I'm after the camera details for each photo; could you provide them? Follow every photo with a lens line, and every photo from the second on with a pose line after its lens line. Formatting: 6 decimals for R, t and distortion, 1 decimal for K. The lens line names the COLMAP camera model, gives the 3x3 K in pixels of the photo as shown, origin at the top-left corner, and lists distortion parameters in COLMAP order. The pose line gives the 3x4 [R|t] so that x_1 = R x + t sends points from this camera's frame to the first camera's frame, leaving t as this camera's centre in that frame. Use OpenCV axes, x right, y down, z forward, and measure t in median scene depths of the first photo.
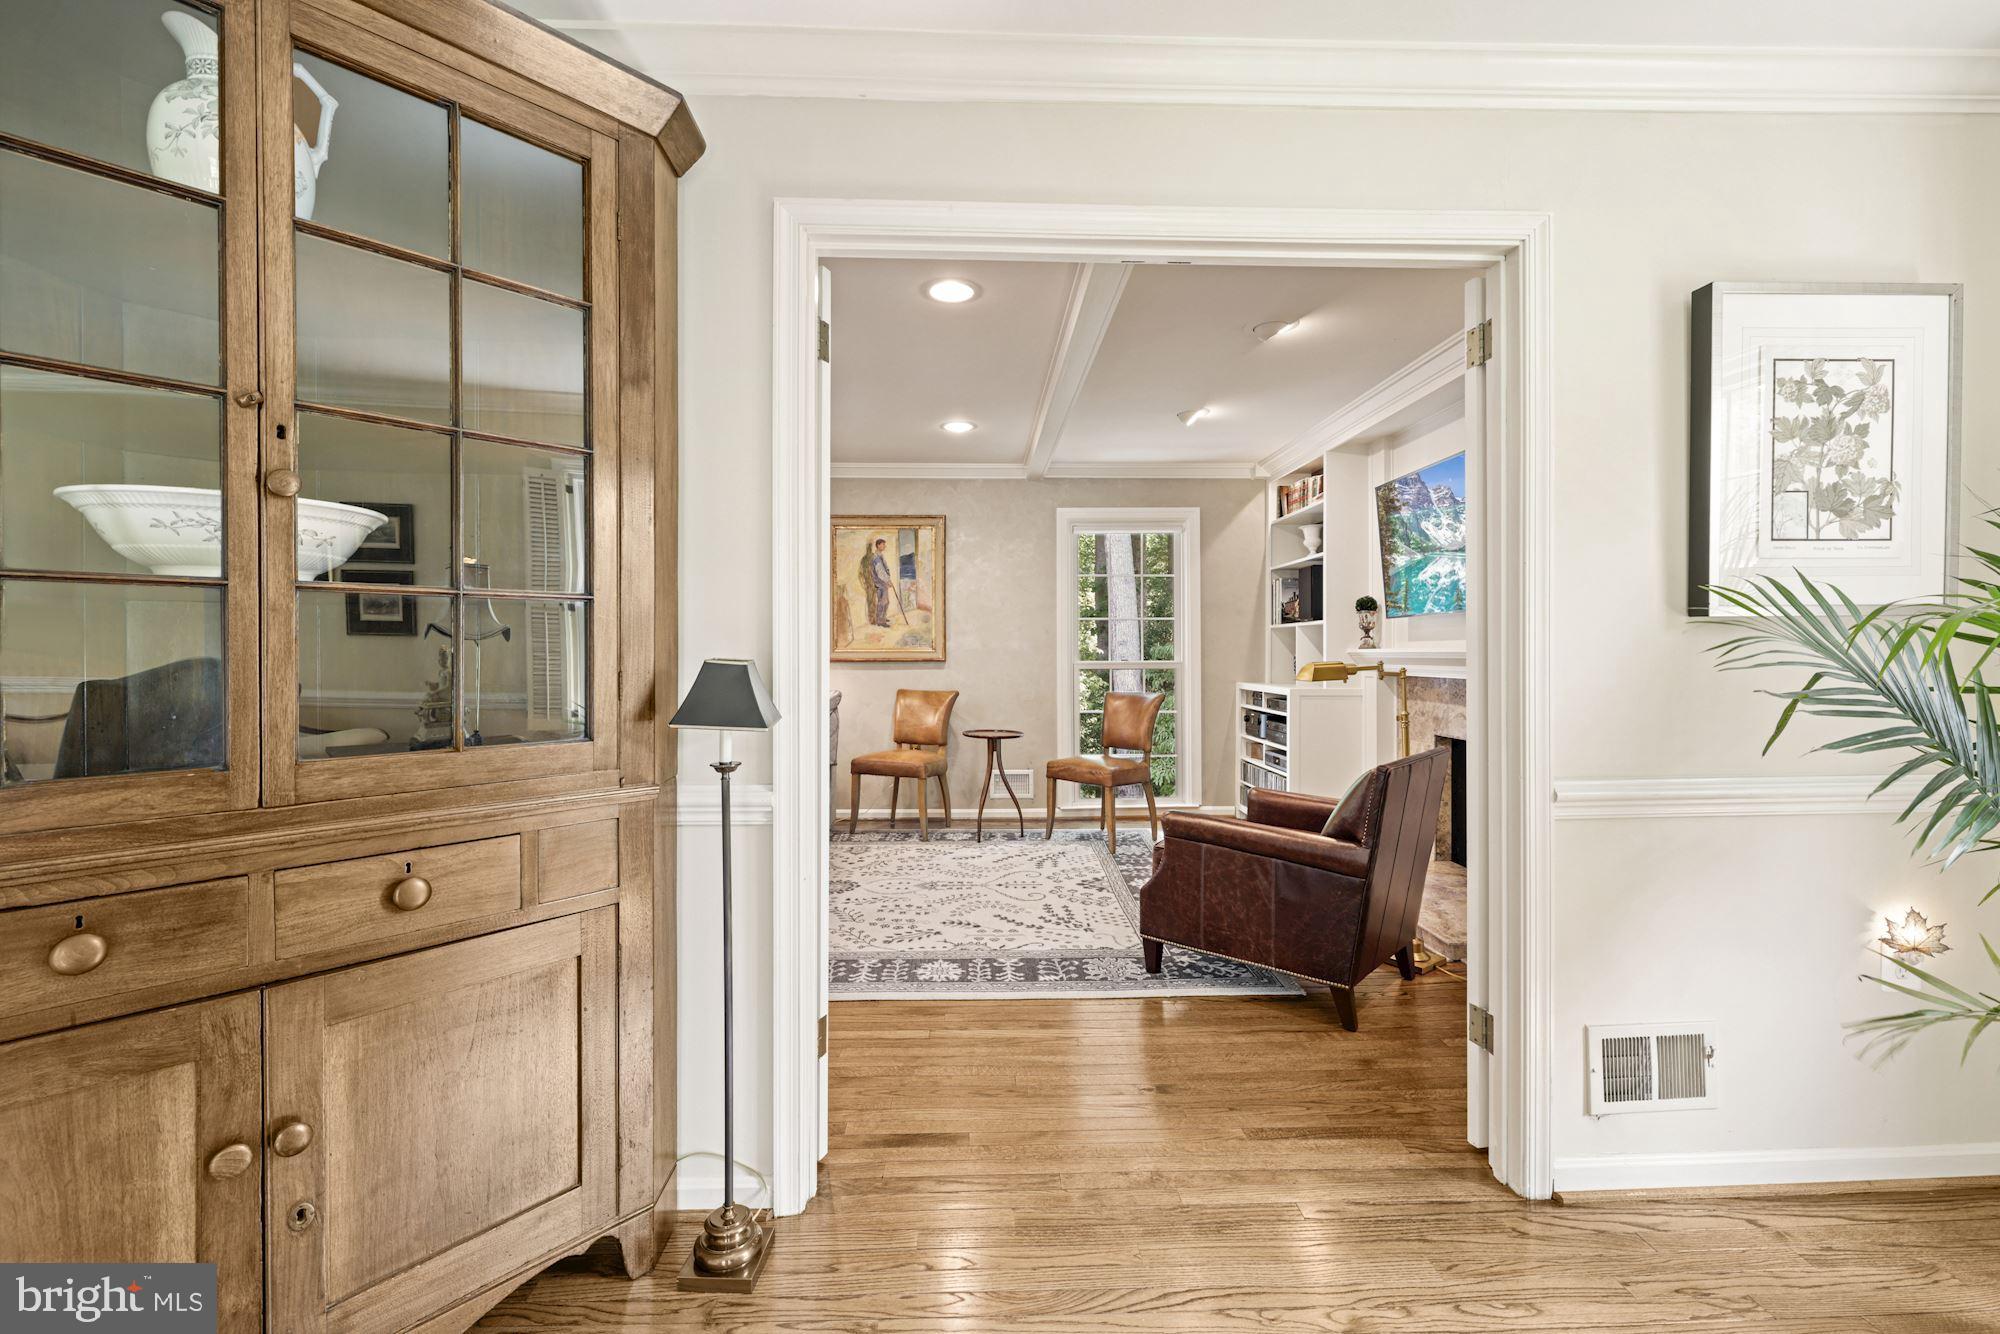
lens RADIAL K [[849.1, 0, 998.0], [0, 849.1, 650.6], [0, 0, 1]] dist [0.009741, -0.001198]
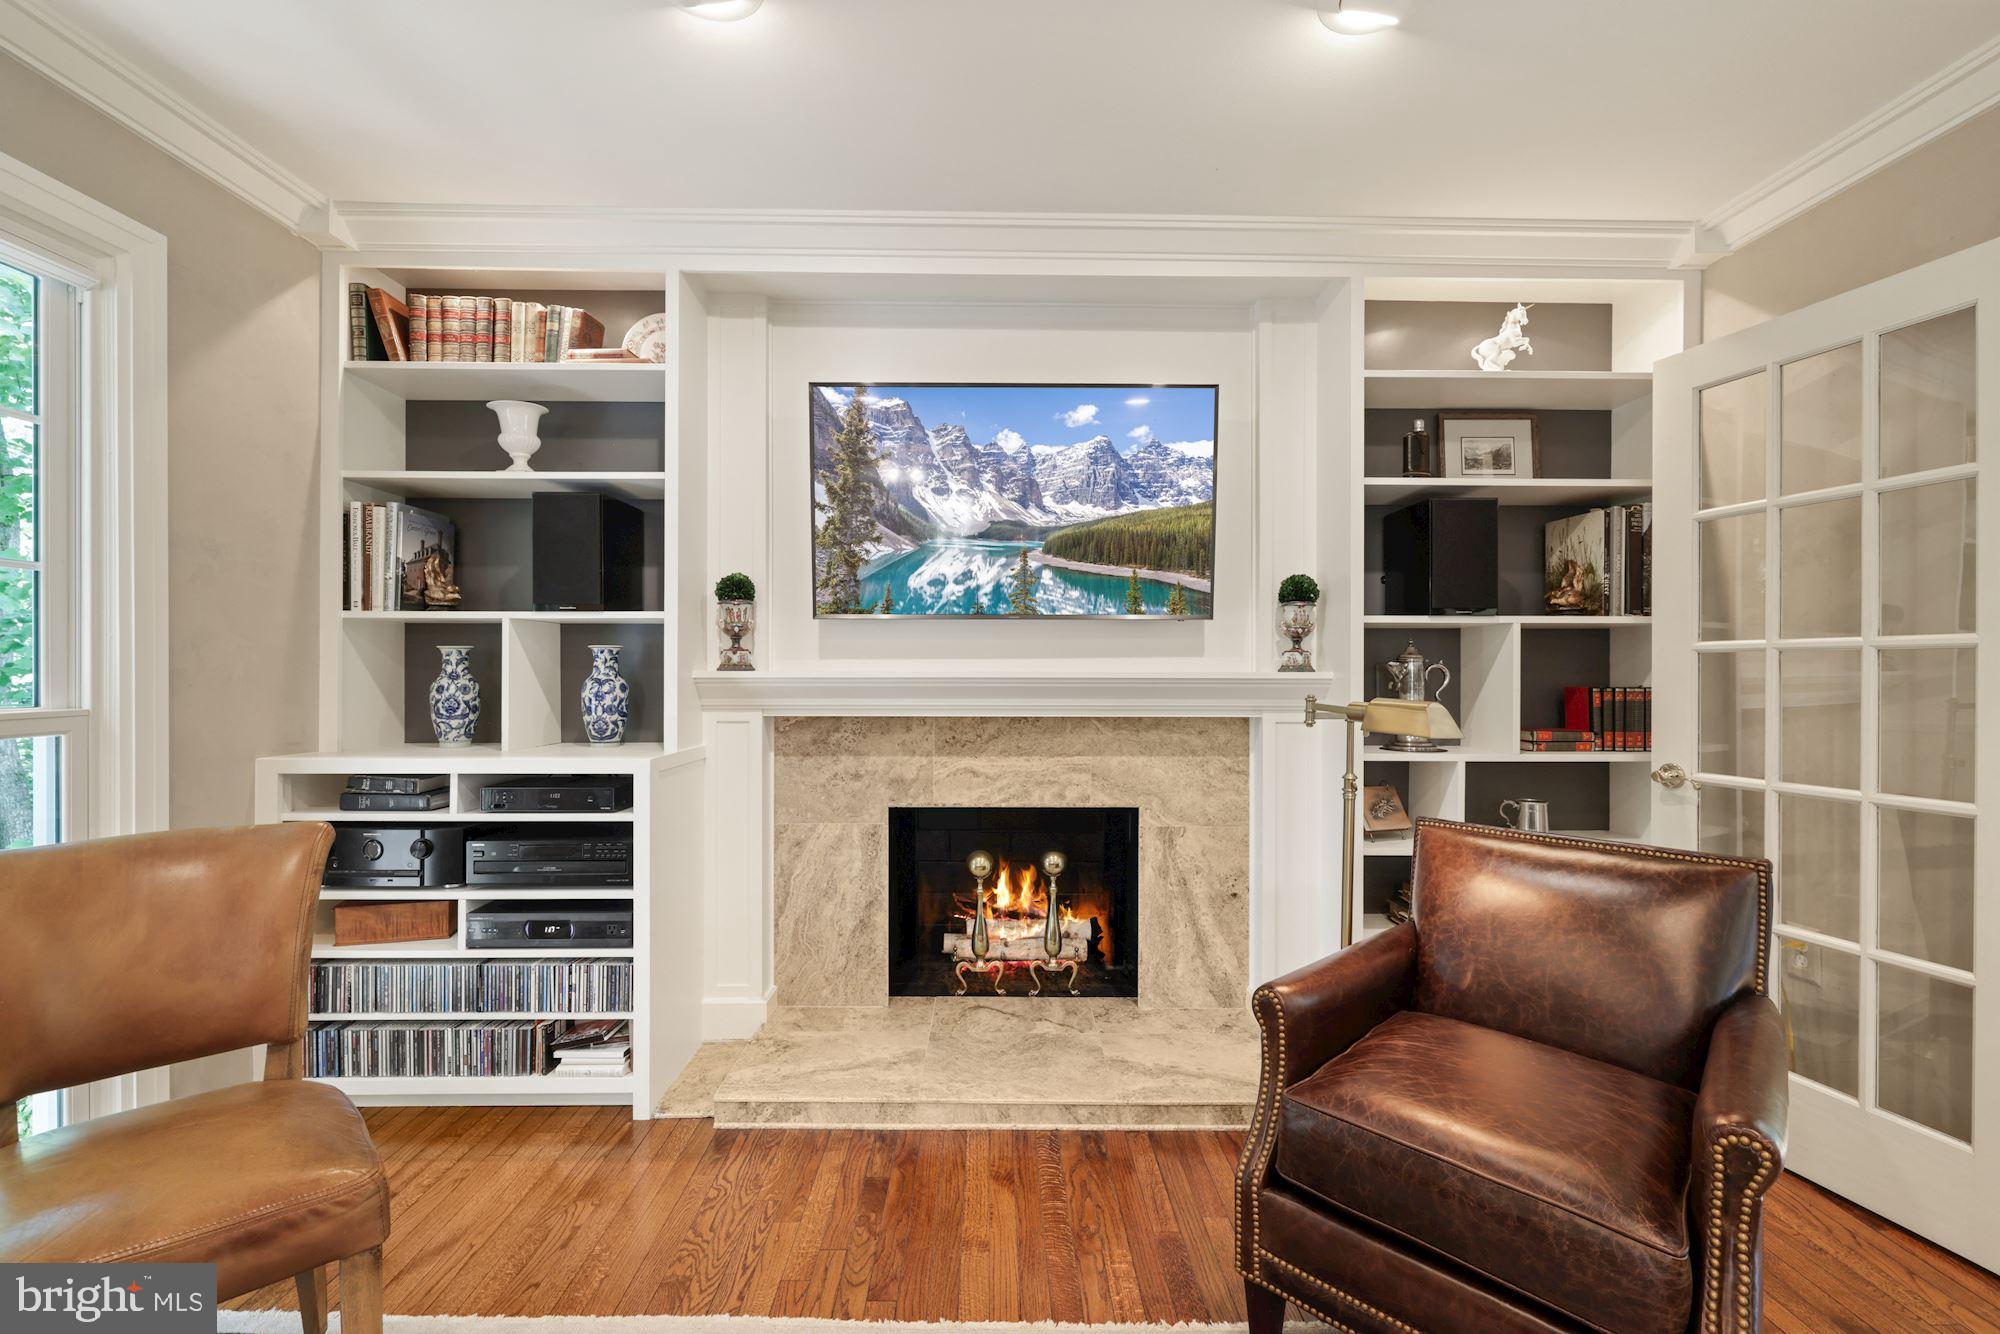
lens RADIAL K [[849.1, 0, 997.9], [0, 849.1, 675.0], [0, 0, 1]] dist [0.009741, -0.001198]
pose [[0.035163, 0.002258, 0.999379, -0.088774], [0.001262, 0.999997, -0.002303, 0.002089], [-0.999381, 0.001342, 0.035160, 0.717926]]
